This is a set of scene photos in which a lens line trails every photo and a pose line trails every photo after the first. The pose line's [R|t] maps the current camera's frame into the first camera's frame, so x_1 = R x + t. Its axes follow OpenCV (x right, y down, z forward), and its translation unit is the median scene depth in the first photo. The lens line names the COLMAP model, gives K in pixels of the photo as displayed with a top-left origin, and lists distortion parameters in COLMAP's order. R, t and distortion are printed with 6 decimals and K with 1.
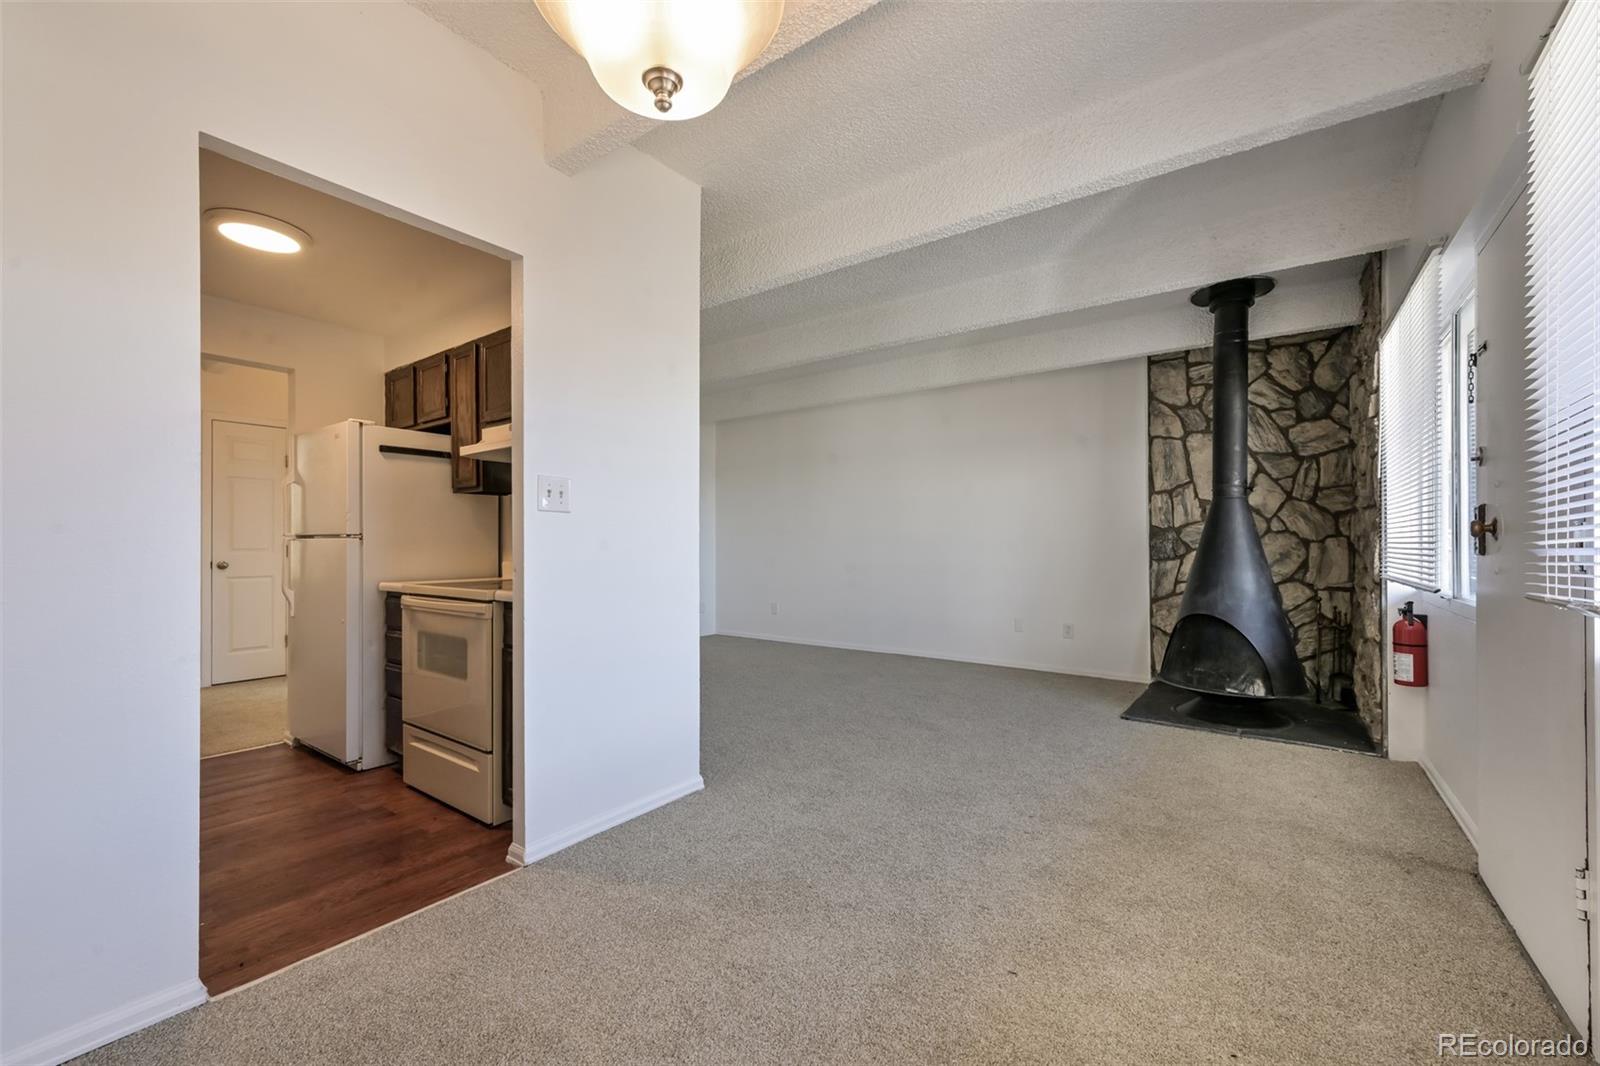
lens RADIAL K [[634.6, 0, 797.9], [0, 634.6, 542.3], [0, 0, 1]] dist [0.002749, 0.001409]
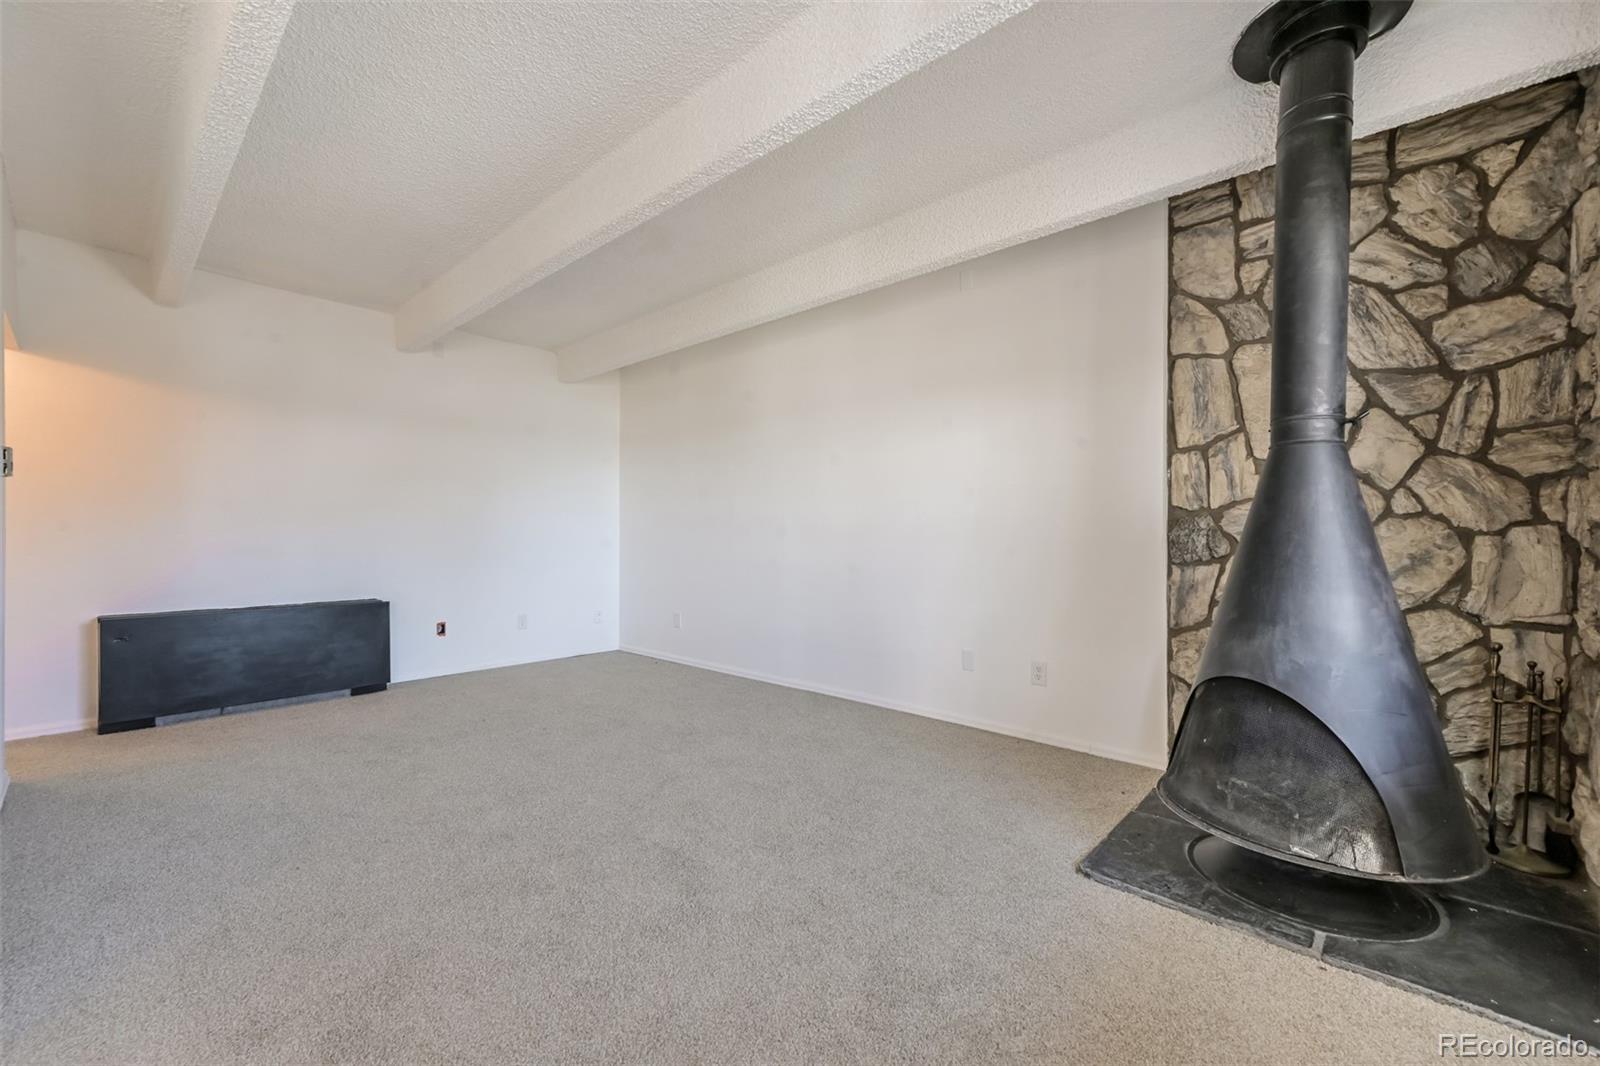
lens RADIAL K [[634.6, 0, 796.0], [0, 634.6, 540.7], [0, 0, 1]] dist [0.002749, 0.001409]
pose [[0.994918, 0.006466, -0.100482, 0.295762], [-0.005752, 0.999956, 0.007400, 0.004023], [0.100526, -0.006785, 0.994911, 0.412813]]
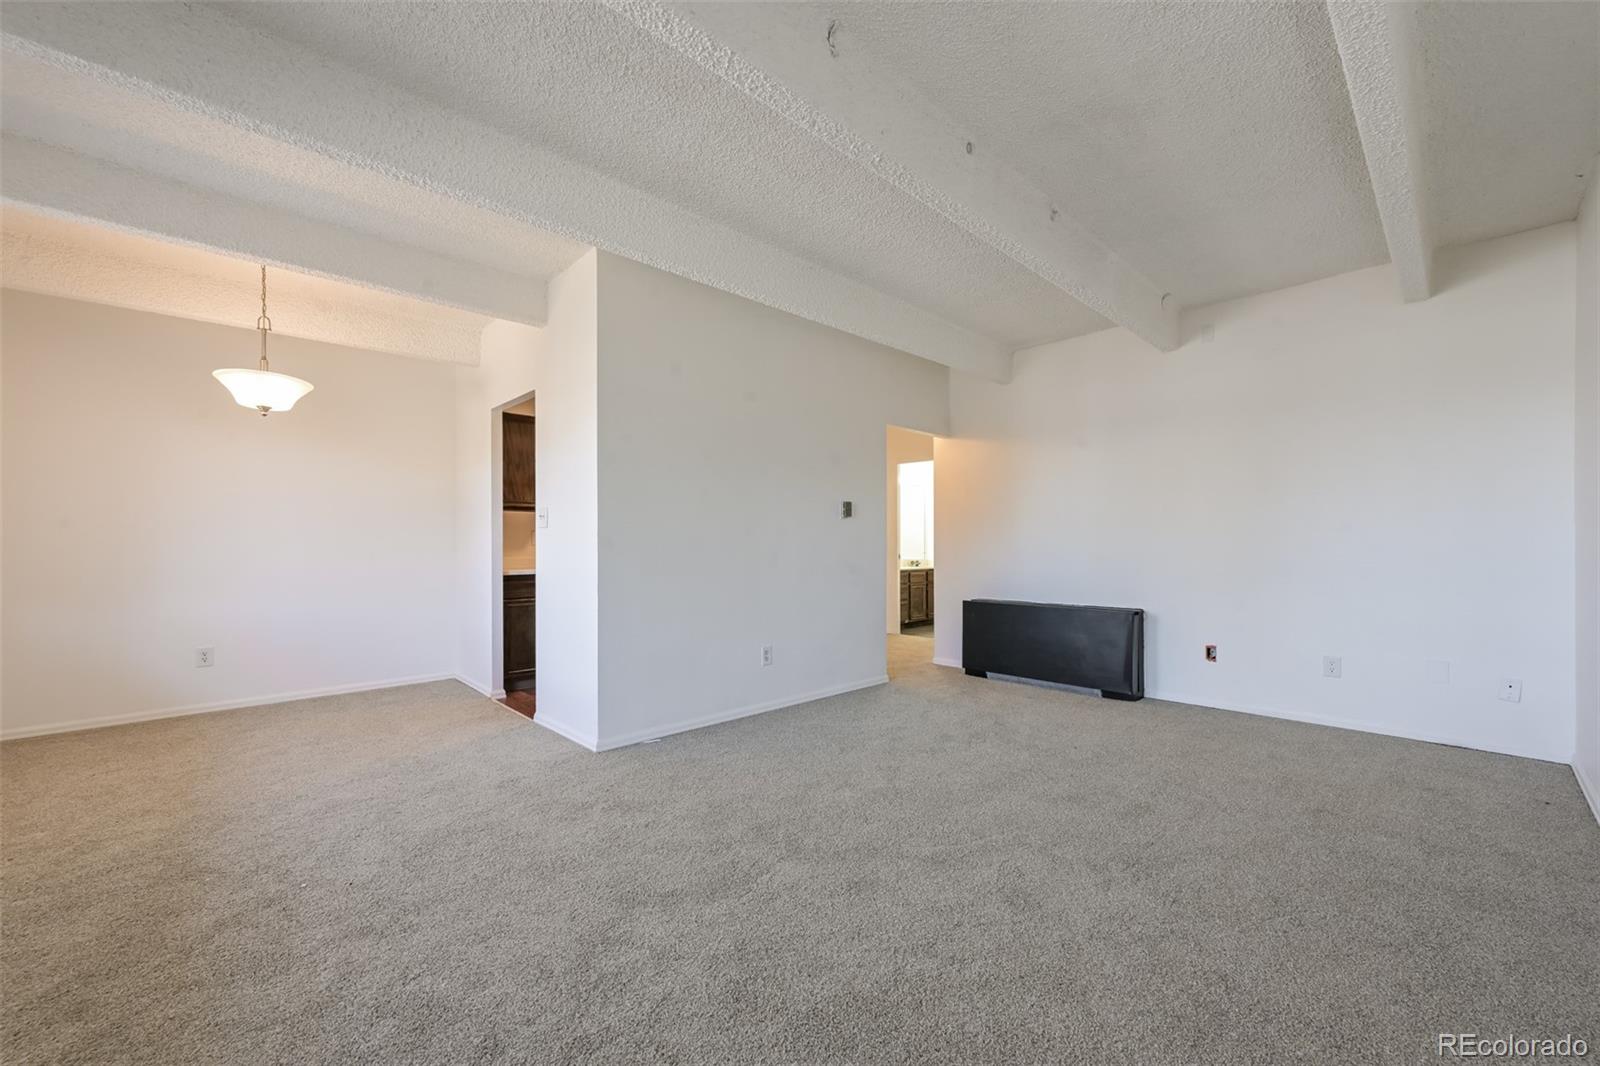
lens RADIAL K [[634.6, 0, 806.2], [0, 634.6, 546.8], [0, 0, 1]] dist [0.002749, 0.001409]
pose [[-0.171608, 0.003701, -0.985158, 0.607800], [0.014000, 0.999901, 0.001317, 0.002409], [0.985066, -0.013567, -0.171643, 1.014898]]
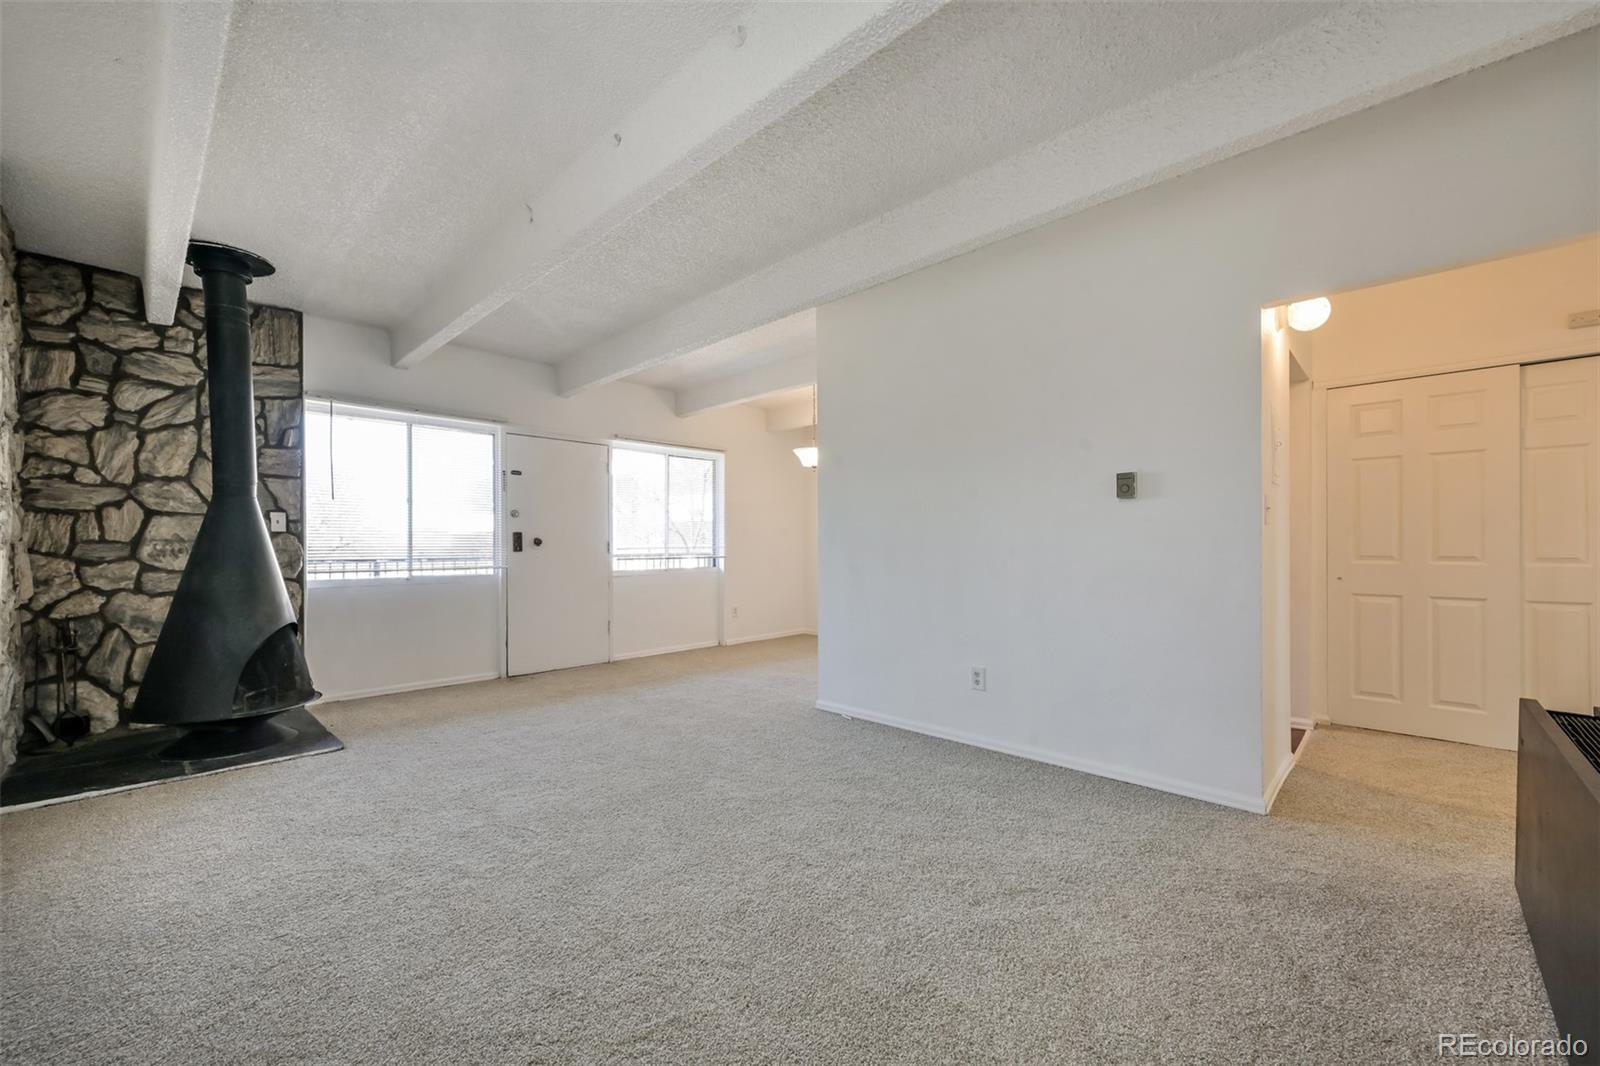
lens RADIAL K [[634.6, 0, 803.4], [0, 634.6, 540.5], [0, 0, 1]] dist [0.002749, 0.001409]
pose [[-0.989711, 0.005962, 0.142957, -0.250375], [0.004851, 0.999955, -0.008122, 0.001792], [-0.142999, -0.007345, -0.989696, 1.613383]]
